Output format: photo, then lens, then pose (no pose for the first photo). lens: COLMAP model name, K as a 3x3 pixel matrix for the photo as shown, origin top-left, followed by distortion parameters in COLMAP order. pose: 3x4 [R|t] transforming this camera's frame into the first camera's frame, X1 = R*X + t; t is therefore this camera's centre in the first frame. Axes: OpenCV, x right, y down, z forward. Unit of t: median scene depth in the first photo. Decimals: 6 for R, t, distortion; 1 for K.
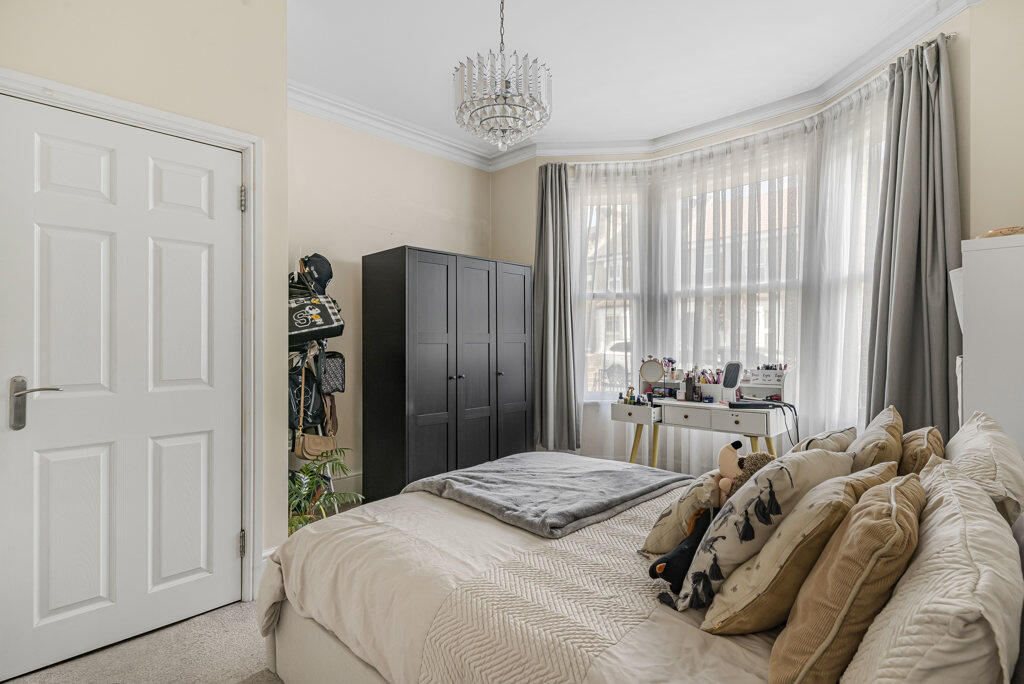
lens RADIAL K [[495.8, 0, 511.6], [0, 495.8, 348.3], [0, 0, 1]] dist [0.000637, -0.000514]
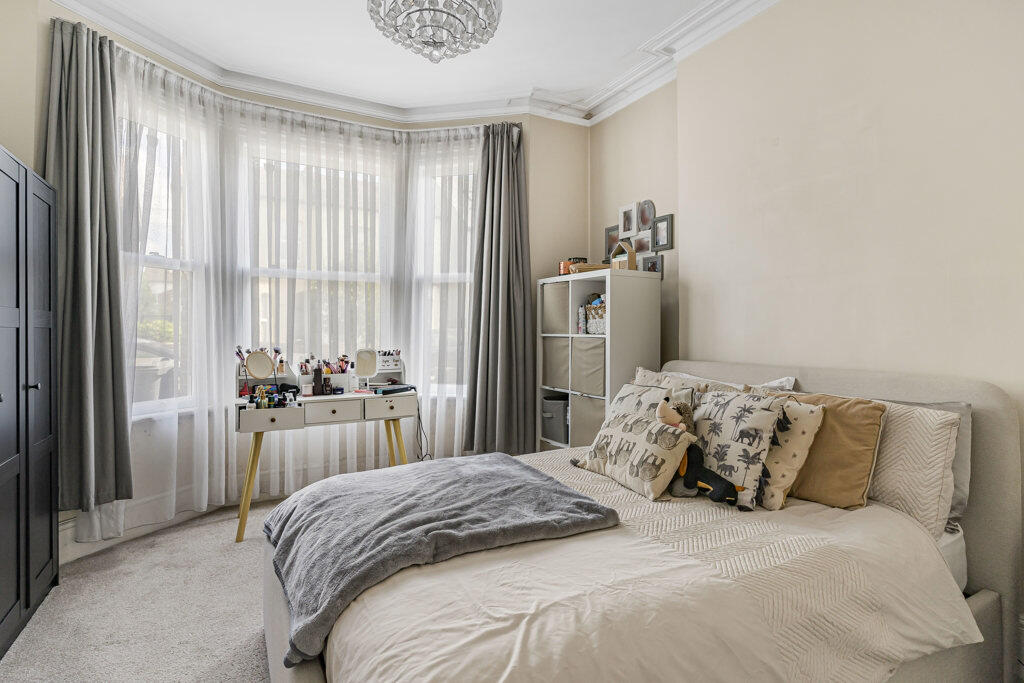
lens RADIAL K [[510.7, 0, 516.3], [0, 510.7, 332.9], [0, 0, 1]] dist [-0.002311, -0.001981]
pose [[0.293848, 0.003807, 0.955845, -0.422534], [0.010018, 0.999925, -0.007063, 0.004997], [-0.955800, 0.011651, 0.293788, 0.399613]]
